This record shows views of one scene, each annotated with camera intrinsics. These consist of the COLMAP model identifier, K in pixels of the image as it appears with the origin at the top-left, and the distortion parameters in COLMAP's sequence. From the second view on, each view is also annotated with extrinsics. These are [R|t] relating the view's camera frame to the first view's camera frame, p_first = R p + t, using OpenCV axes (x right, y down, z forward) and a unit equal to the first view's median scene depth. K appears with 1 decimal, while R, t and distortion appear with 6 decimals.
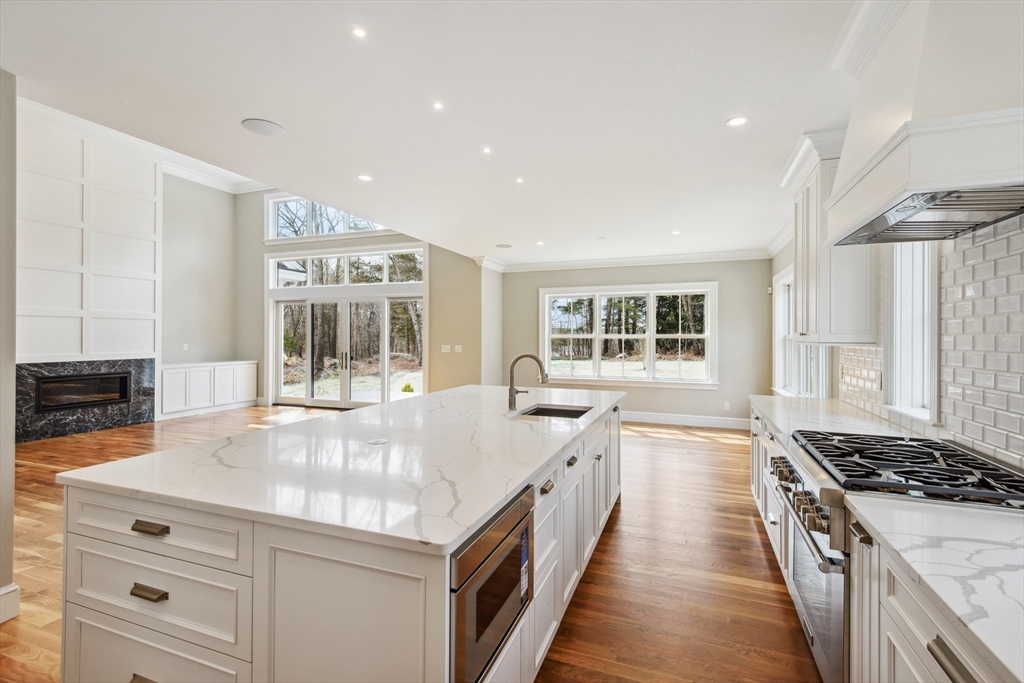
lens RADIAL K [[464.2, 0, 511.9], [0, 464.2, 332.1], [0, 0, 1]] dist [0.026792, -0.014400]
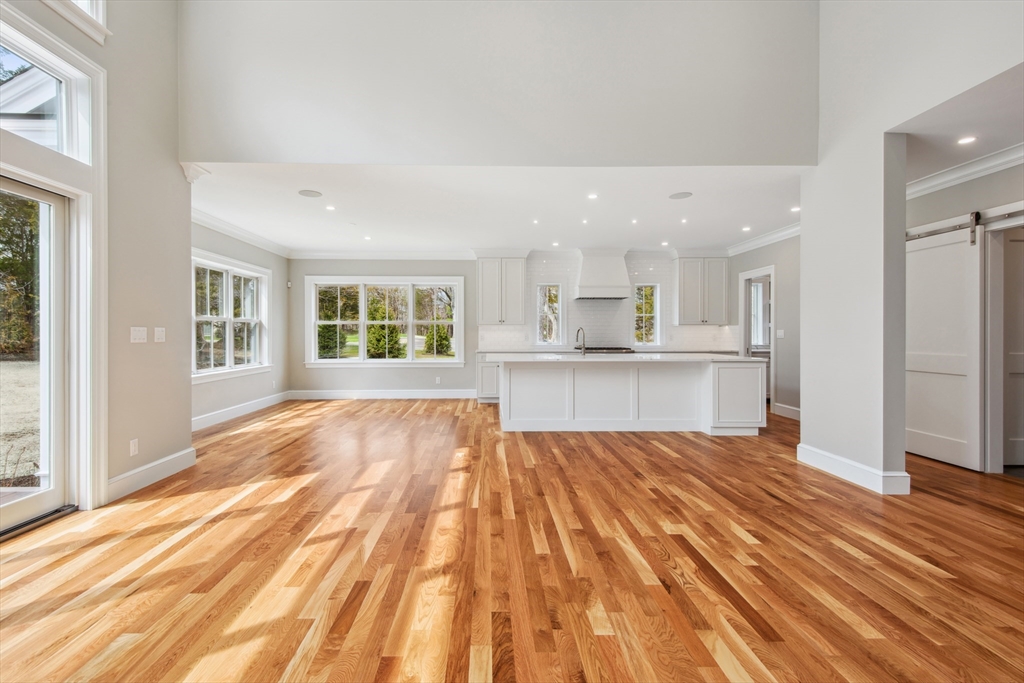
lens RADIAL K [[471.9, 0, 492.6], [0, 471.9, 335.0], [0, 0, 1]] dist [0.026164, -0.012277]
pose [[-0.371494, -0.003822, 0.928428, -0.891502], [-0.009658, 0.999953, 0.000251, 0.040923], [-0.928385, -0.008873, -0.371514, 1.075231]]
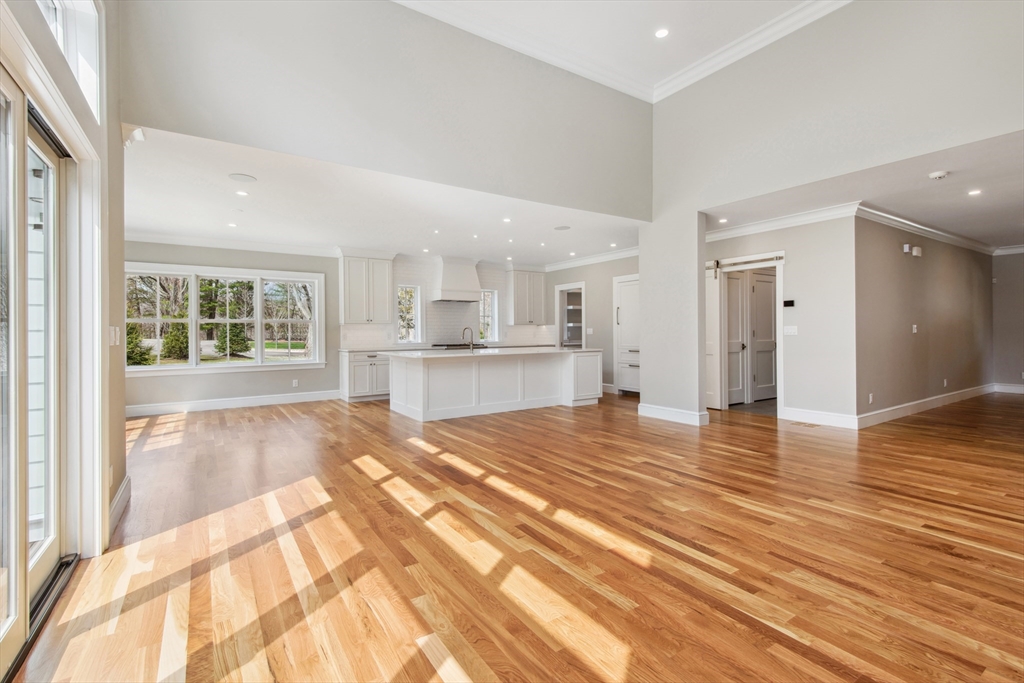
lens RADIAL K [[464.7, 0, 511.3], [0, 464.7, 330.2], [0, 0, 1]] dist [0.038444, -0.021906]
pose [[-0.813534, 0.006310, 0.581483, -0.776330], [-0.000282, 0.999937, -0.011245, 0.045226], [-0.581517, -0.009312, -0.813481, 1.412675]]
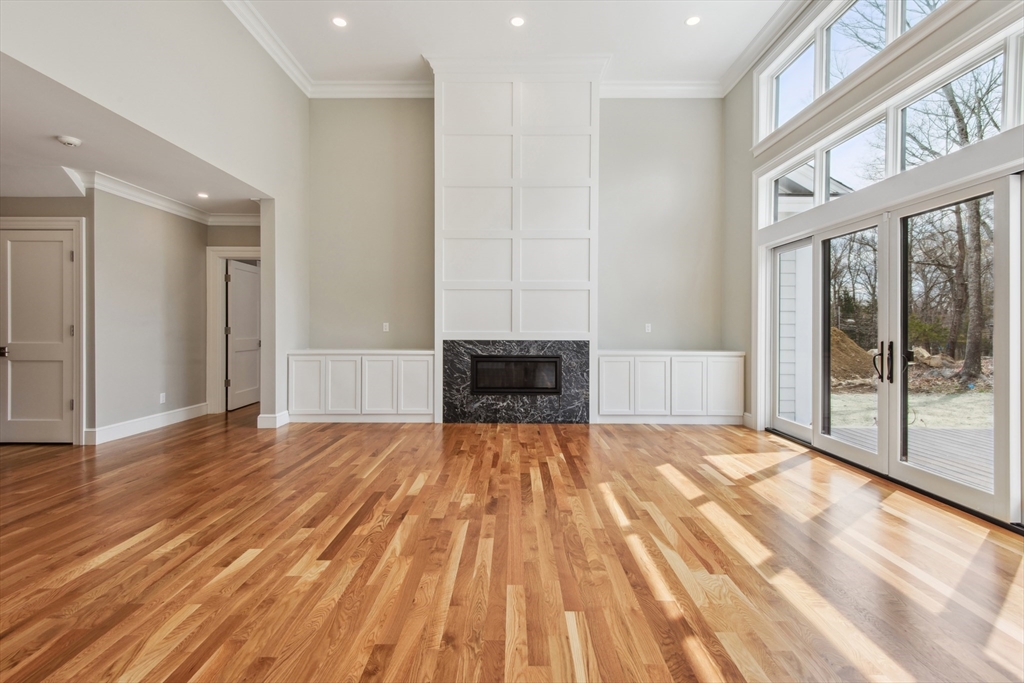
lens RADIAL K [[468.6, 0, 511.6], [0, 468.6, 327.3], [0, 0, 1]] dist [0.028558, -0.013093]
pose [[0.355762, -0.000216, -0.934576, -0.116403], [0.004935, 0.999986, 0.001648, 0.039600], [0.934563, -0.005198, 0.355759, 0.748592]]
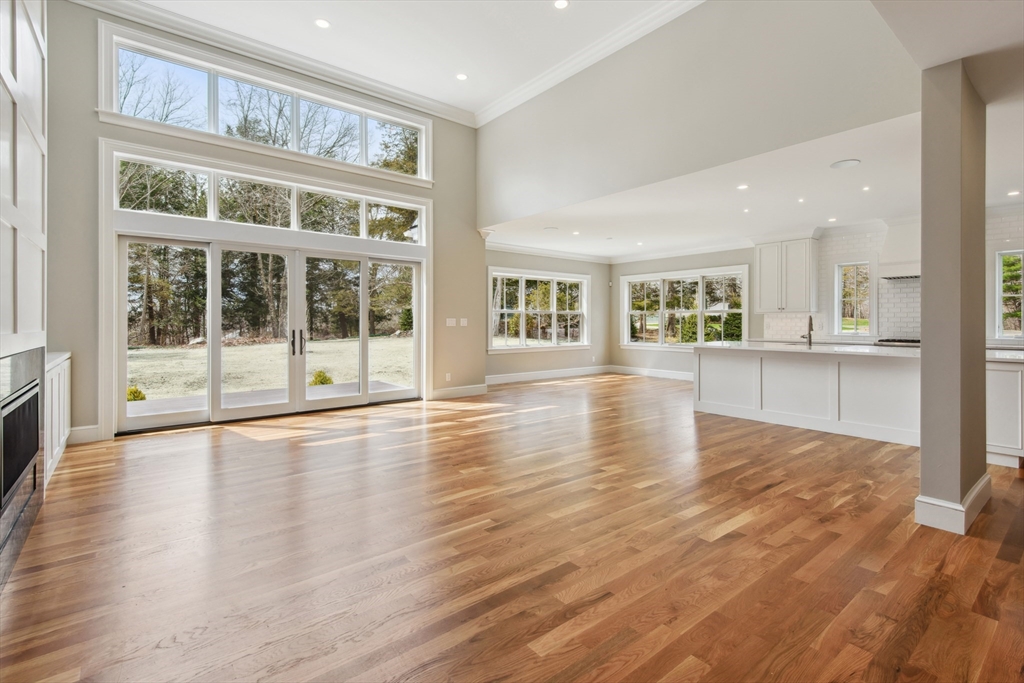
lens RADIAL K [[464.7, 0, 511.3], [0, 464.7, 330.2], [0, 0, 1]] dist [0.038444, -0.021906]
pose [[0.502315, -0.017708, 0.864504, -1.117083], [-0.007730, 0.999658, 0.024968, 0.034545], [-0.864650, -0.019225, 0.502006, 0.542837]]
